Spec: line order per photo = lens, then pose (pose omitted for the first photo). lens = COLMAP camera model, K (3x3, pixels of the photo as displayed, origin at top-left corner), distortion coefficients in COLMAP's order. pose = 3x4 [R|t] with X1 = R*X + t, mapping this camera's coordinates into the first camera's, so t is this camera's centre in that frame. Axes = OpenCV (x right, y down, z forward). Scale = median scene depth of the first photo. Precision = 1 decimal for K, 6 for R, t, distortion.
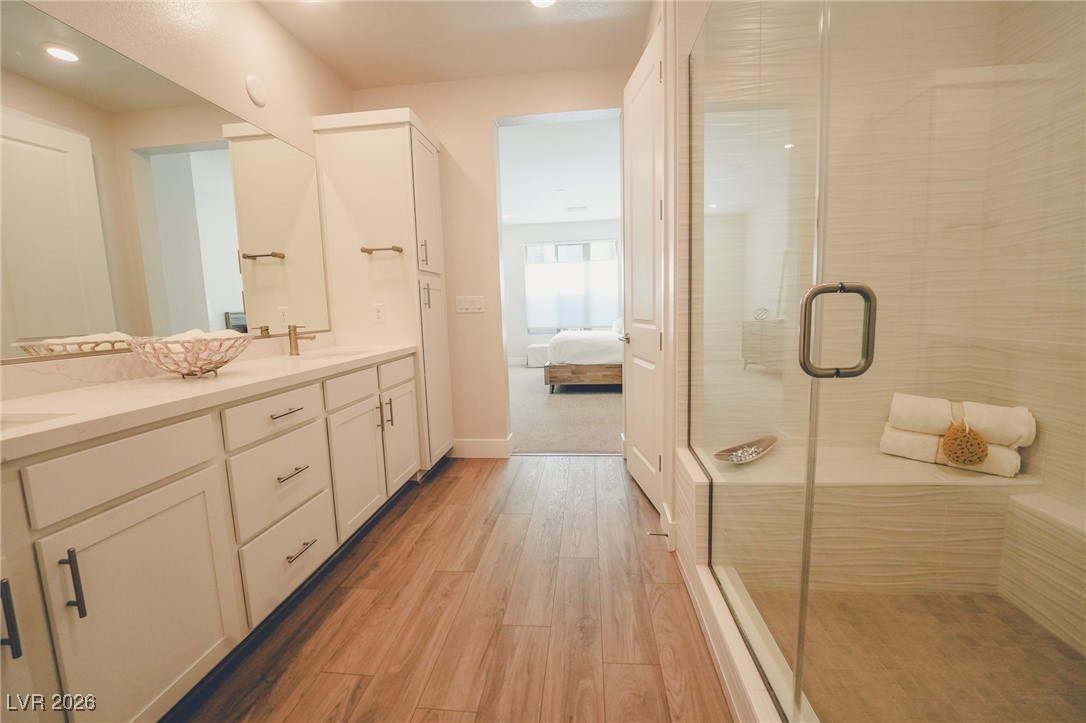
lens RADIAL K [[440.5, 0, 544.5], [0, 440.5, 358.4], [0, 0, 1]] dist [-0.027956, 0.003696]
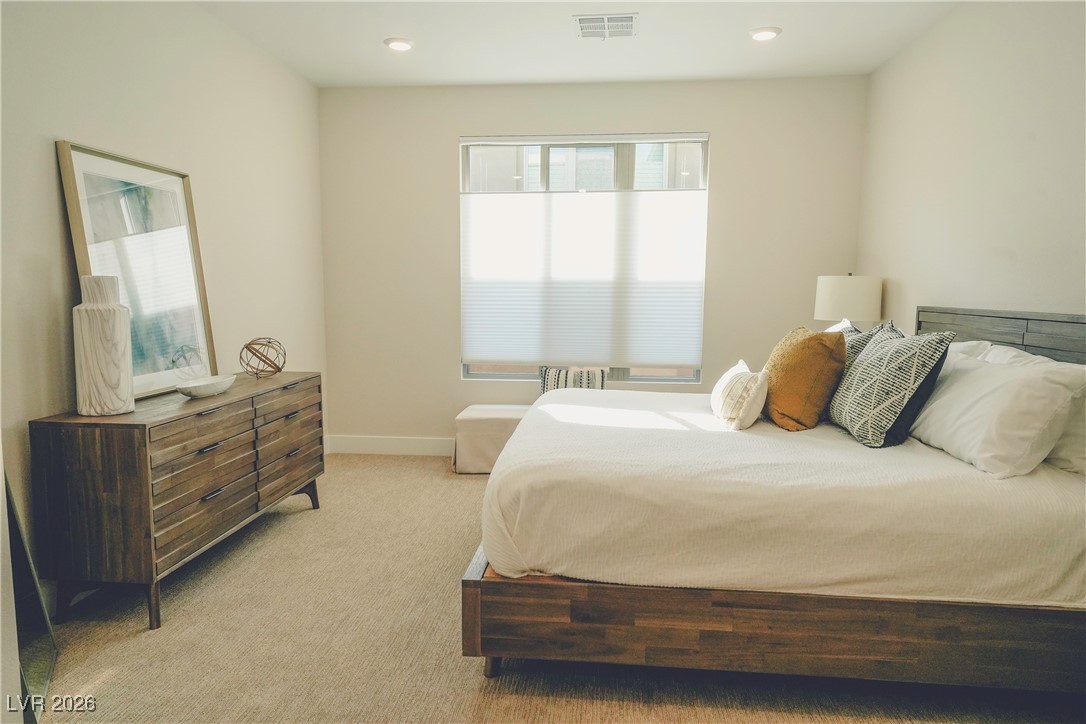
lens RADIAL K [[703.6, 0, 543.9], [0, 703.6, 362.6], [0, 0, 1]] dist [0.025591, -0.004057]
pose [[0.999432, 0.030970, 0.013306, 0.052759], [-0.030890, 0.999504, -0.006180, -0.152749], [-0.013491, 0.005765, 0.999892, 0.890233]]
